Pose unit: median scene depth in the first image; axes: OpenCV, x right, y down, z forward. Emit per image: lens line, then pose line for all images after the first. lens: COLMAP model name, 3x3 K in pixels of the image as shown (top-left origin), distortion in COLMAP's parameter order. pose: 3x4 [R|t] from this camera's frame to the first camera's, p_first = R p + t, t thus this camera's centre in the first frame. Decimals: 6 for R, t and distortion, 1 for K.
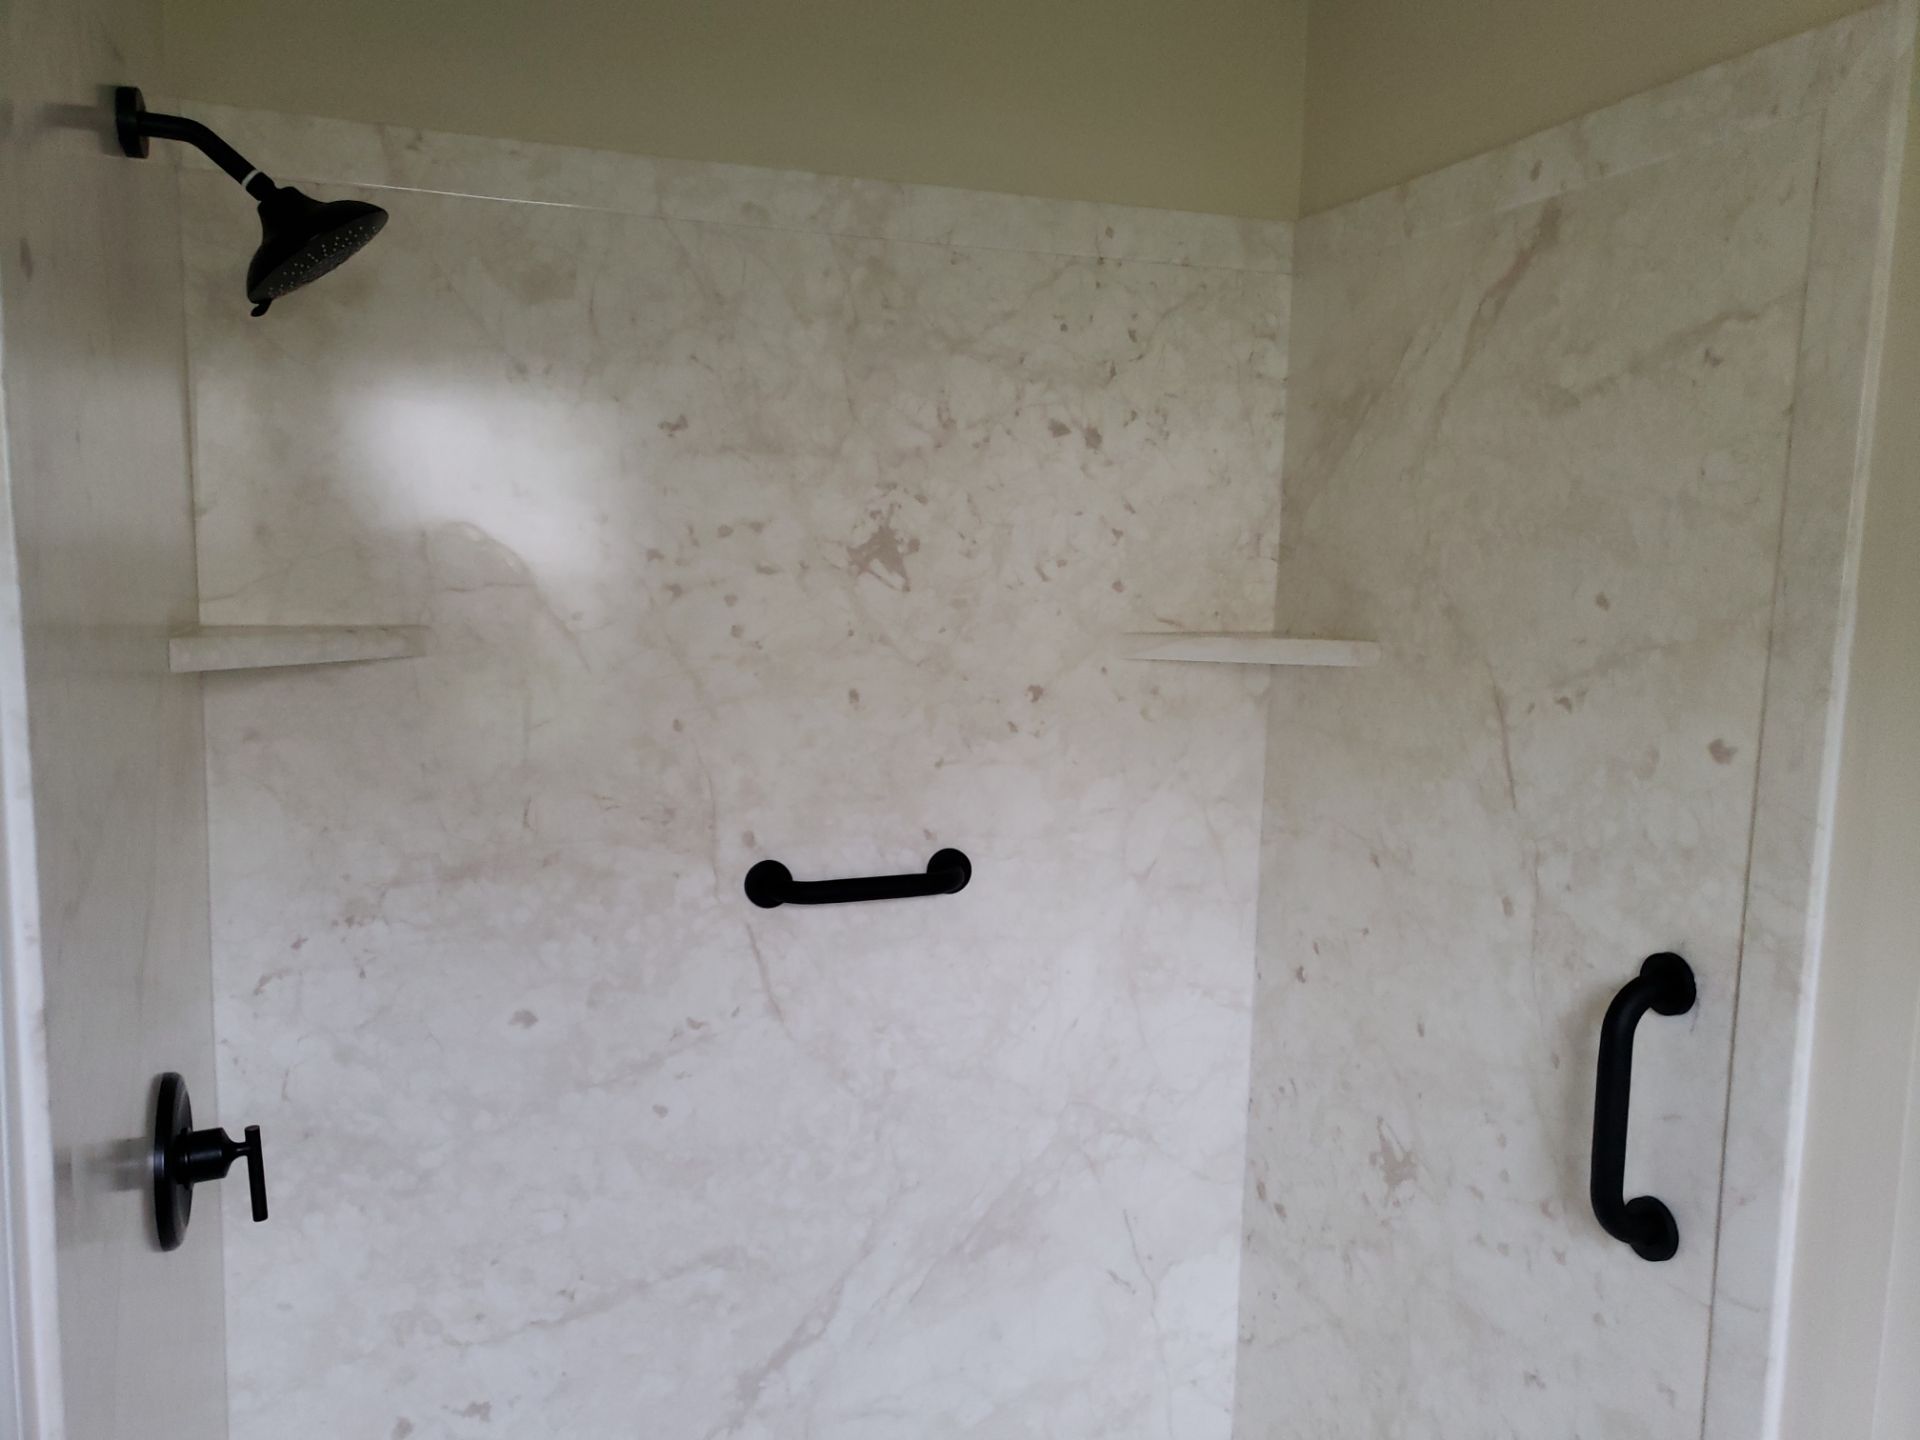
lens RADIAL K [[1538.7, 0, 960.6], [0, 1538.7, 743.6], [0, 0, 1]] dist [0.040363, -0.132606]
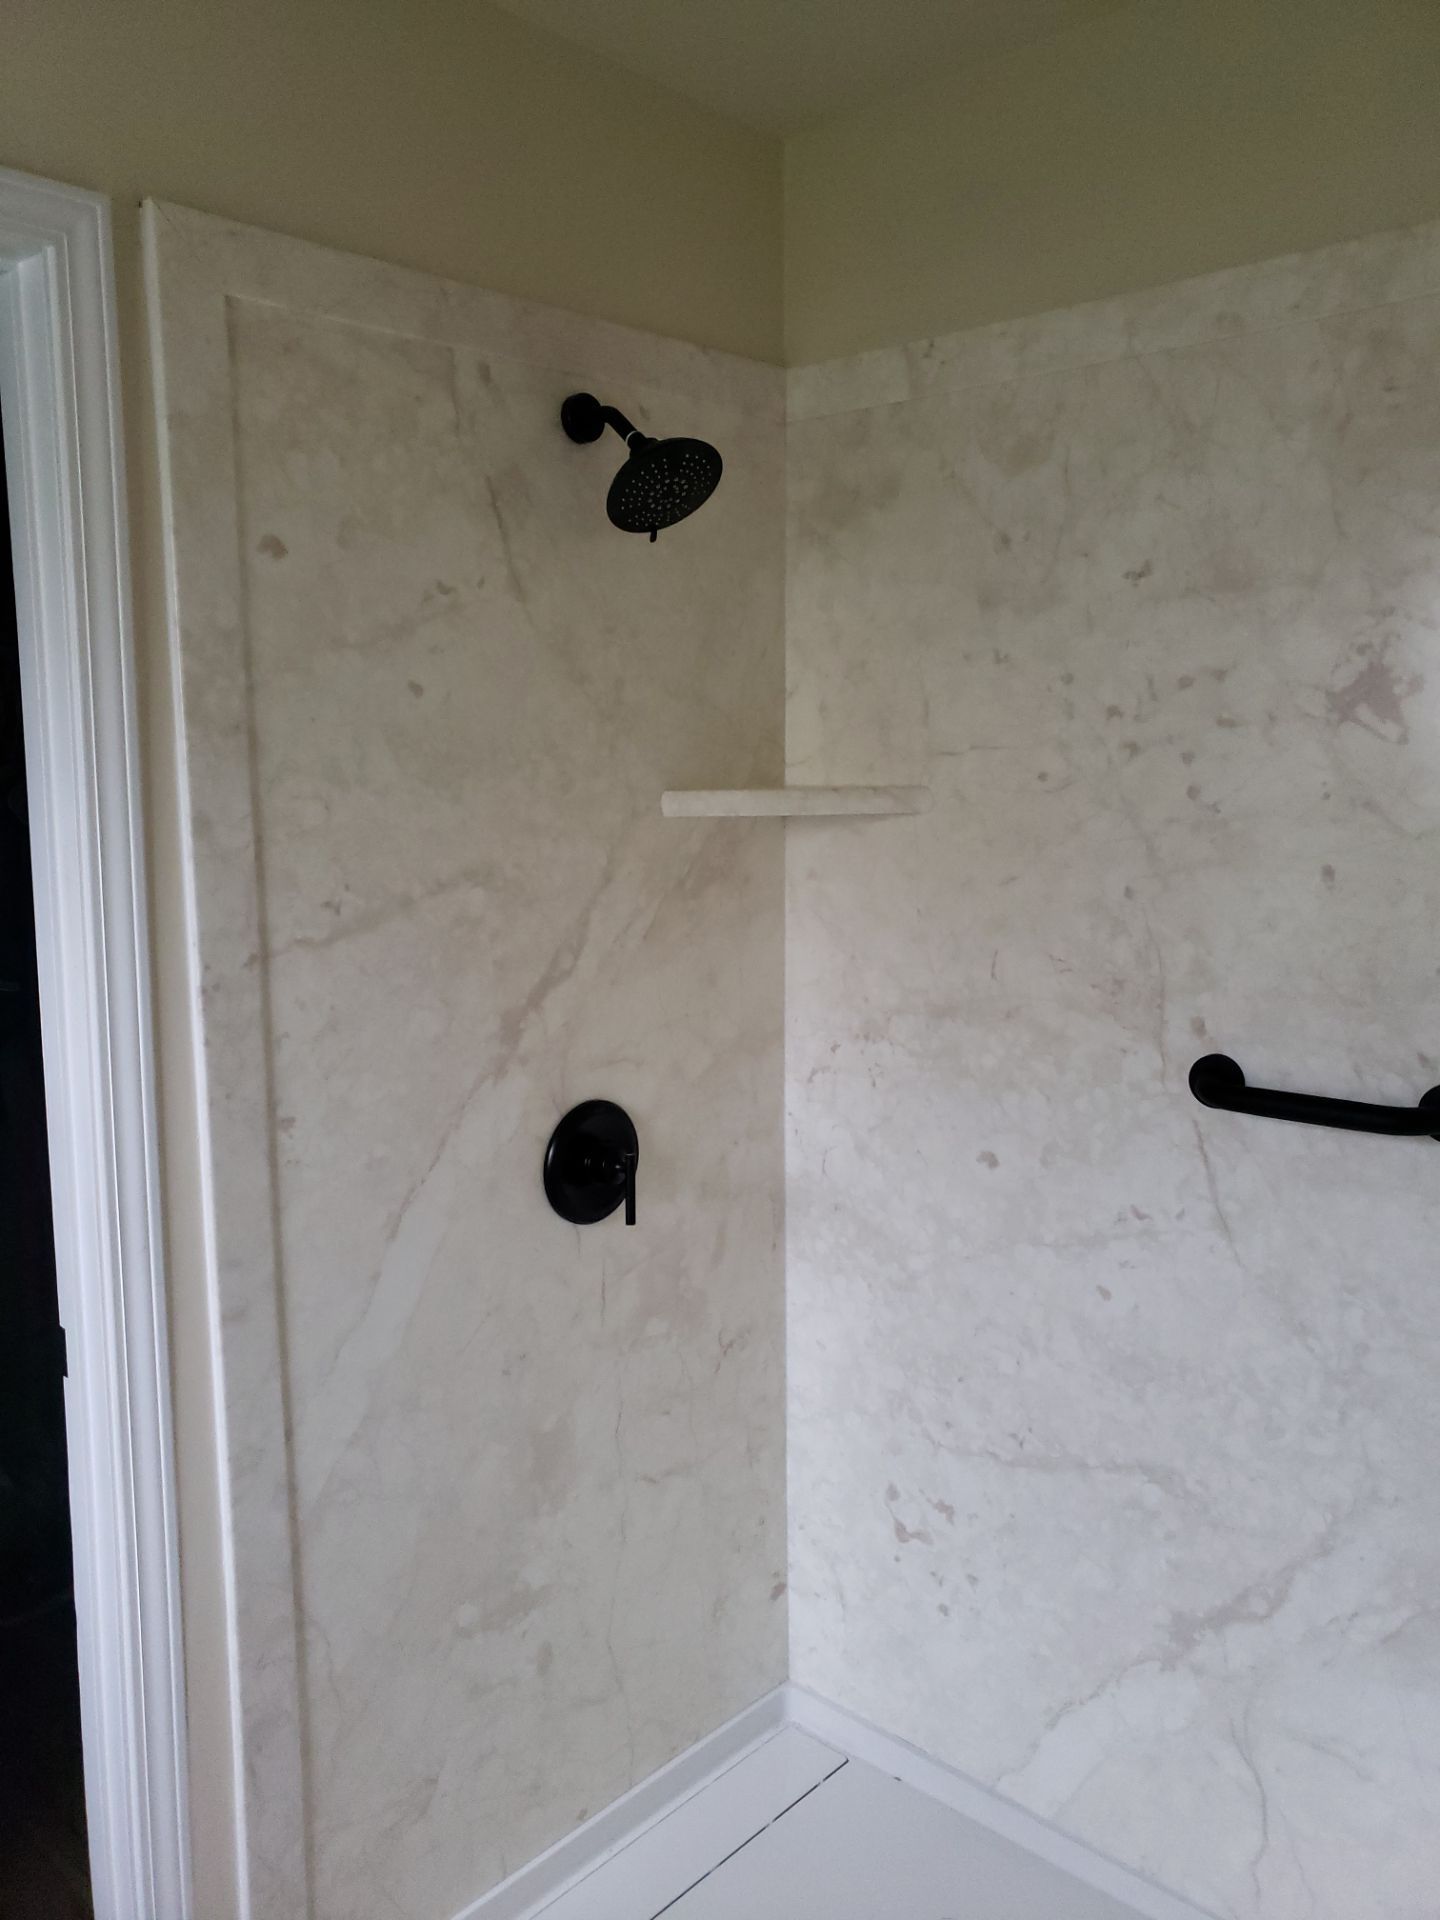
lens RADIAL K [[1549.1, 0, 743.8], [0, 1549.1, 933.3], [0, 0, 1]] dist [0.000659, -0.044055]
pose [[0.410767, 0.086765, -0.907603, 0.580346], [-0.087164, 0.994639, 0.055637, -0.019079], [0.907564, 0.056256, 0.416128, 0.391722]]
